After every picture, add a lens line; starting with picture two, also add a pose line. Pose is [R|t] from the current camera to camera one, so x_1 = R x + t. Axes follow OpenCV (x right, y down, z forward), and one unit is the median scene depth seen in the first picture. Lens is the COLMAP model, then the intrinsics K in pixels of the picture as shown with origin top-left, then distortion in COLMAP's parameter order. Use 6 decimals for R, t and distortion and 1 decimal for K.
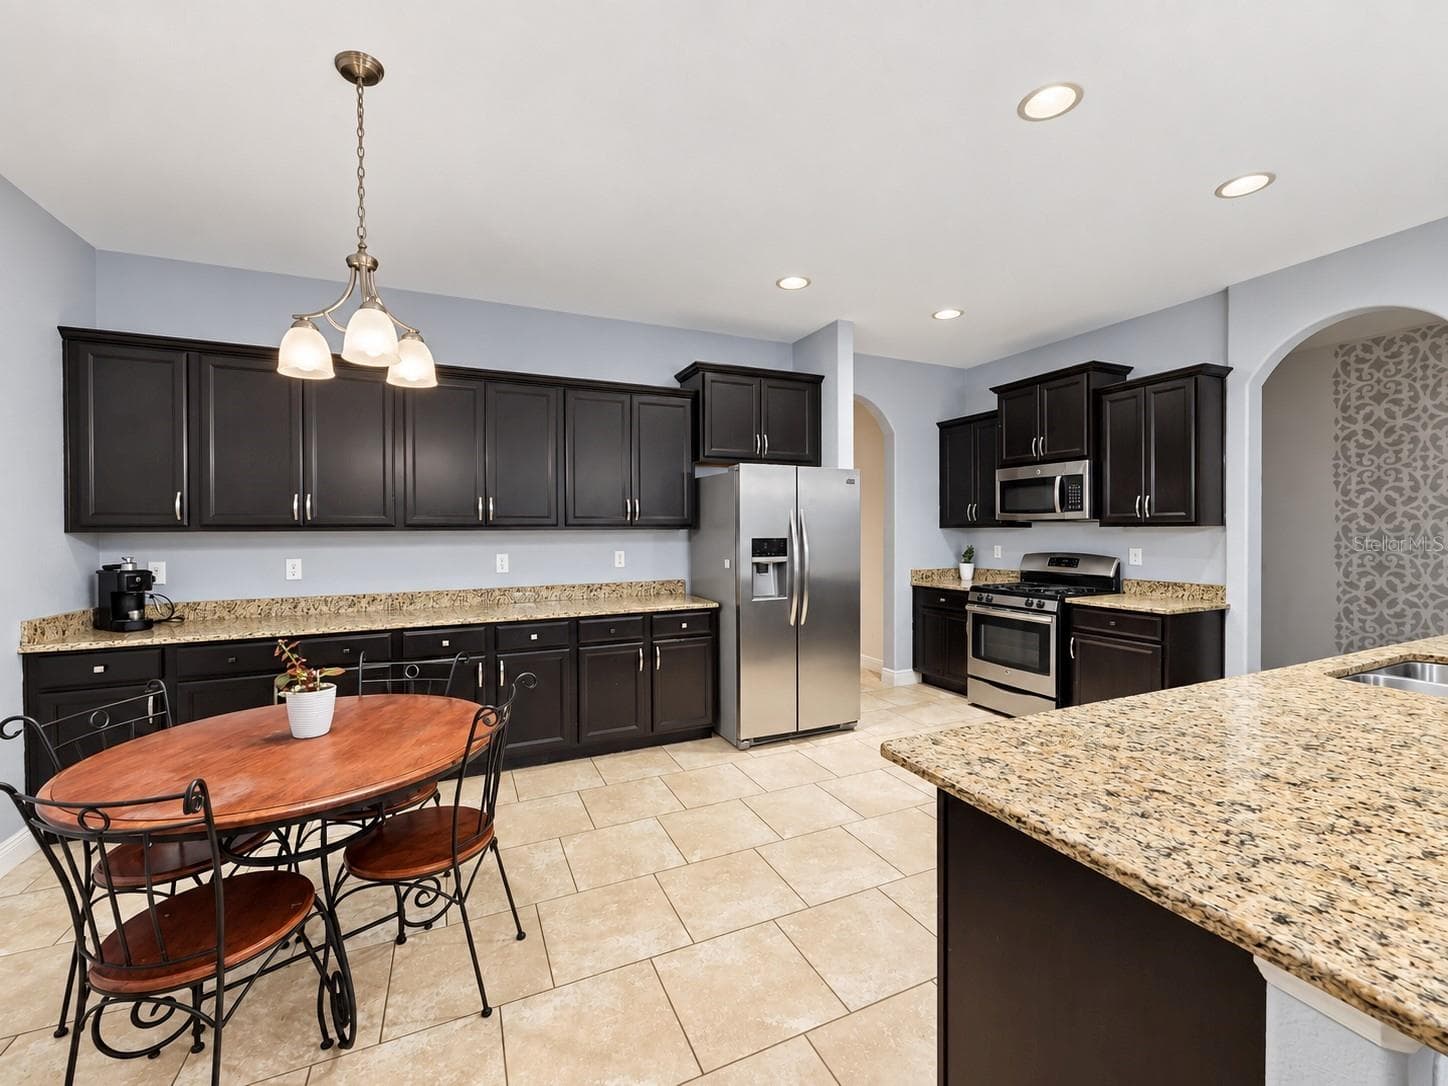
lens RADIAL K [[603.7, 0, 723.8], [0, 603.7, 540.1], [0, 0, 1]] dist [-0.030142, 0.028560]
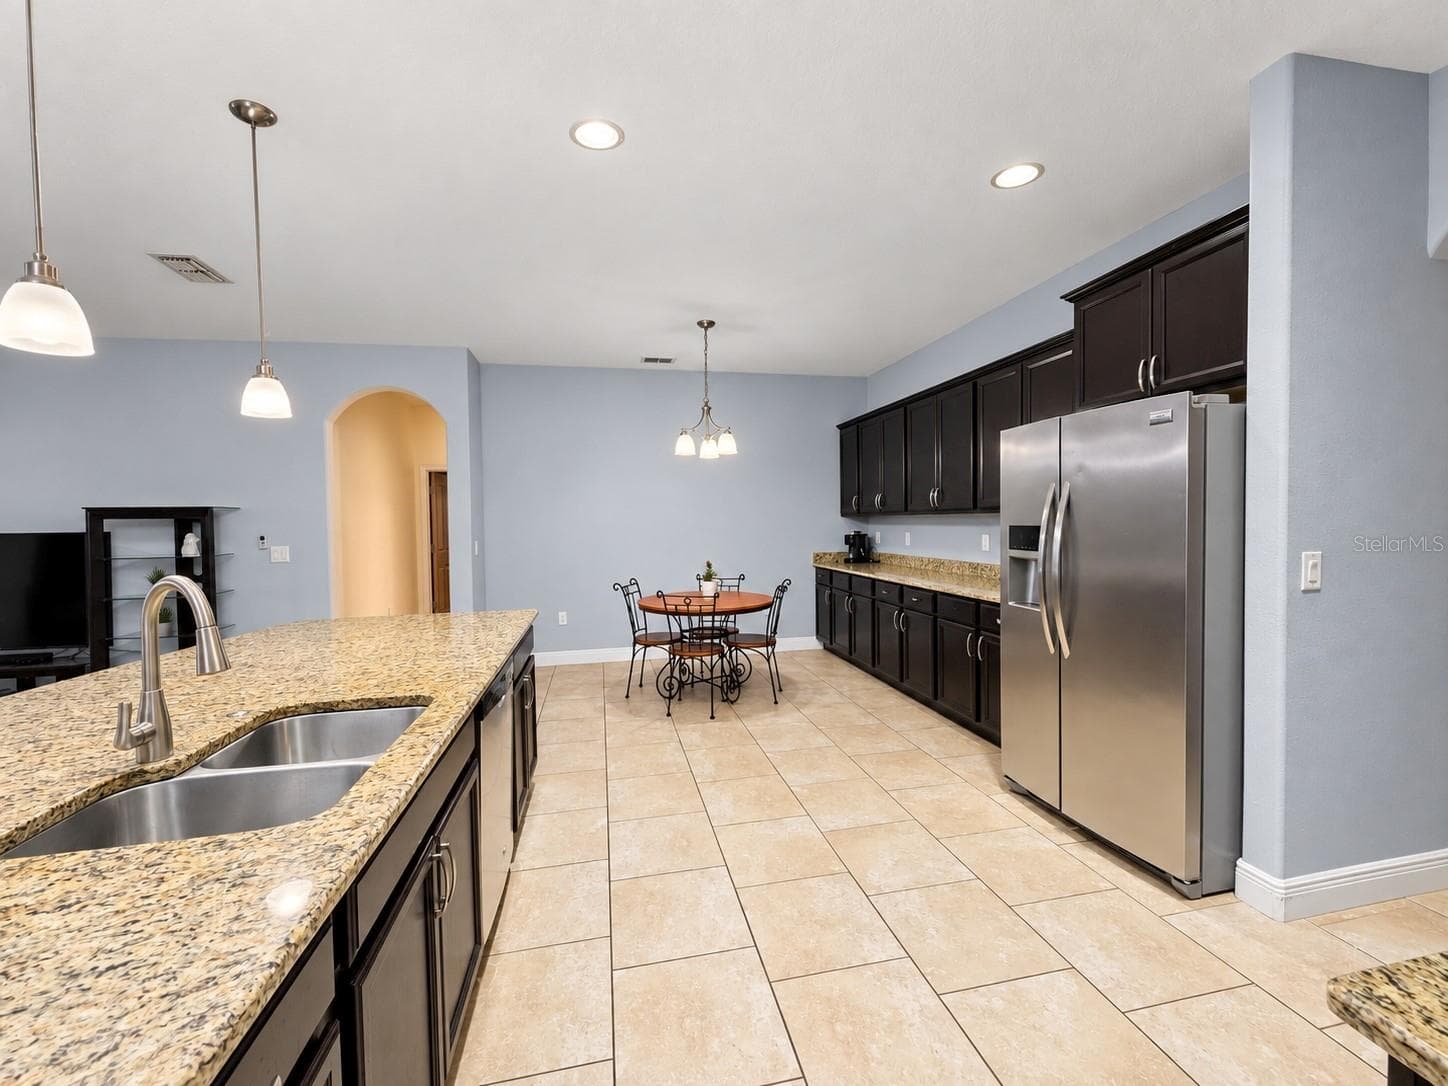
lens RADIAL K [[589.2, 0, 727.4], [0, 589.2, 534.8], [0, 0, 1]] dist [0.011950, -0.000080]
pose [[-0.212728, 0.034976, -0.976485, 0.780059], [0.005025, 0.999385, 0.034702, -0.015938], [0.977099, 0.002475, -0.212773, 0.719994]]
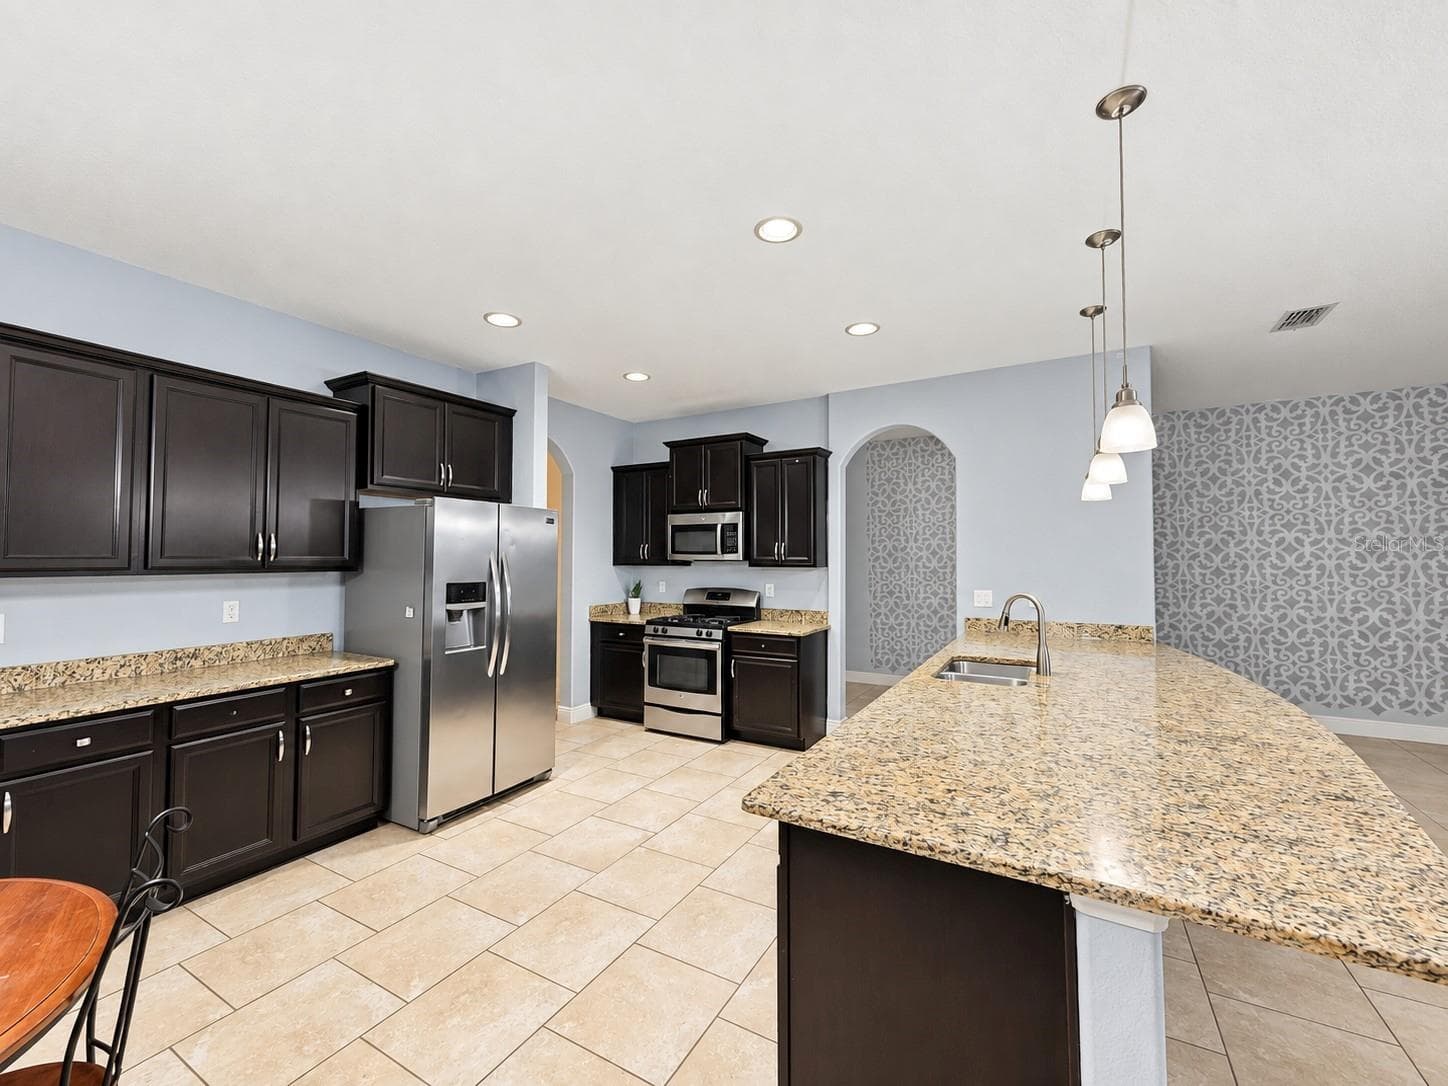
lens RADIAL K [[589.2, 0, 727.4], [0, 589.2, 534.8], [0, 0, 1]] dist [0.011950, -0.000080]
pose [[0.809573, 0.028114, 0.586345, -0.116727], [0.005670, 0.998431, -0.055700, -0.020061], [-0.586992, 0.048418, 0.808144, 0.049076]]
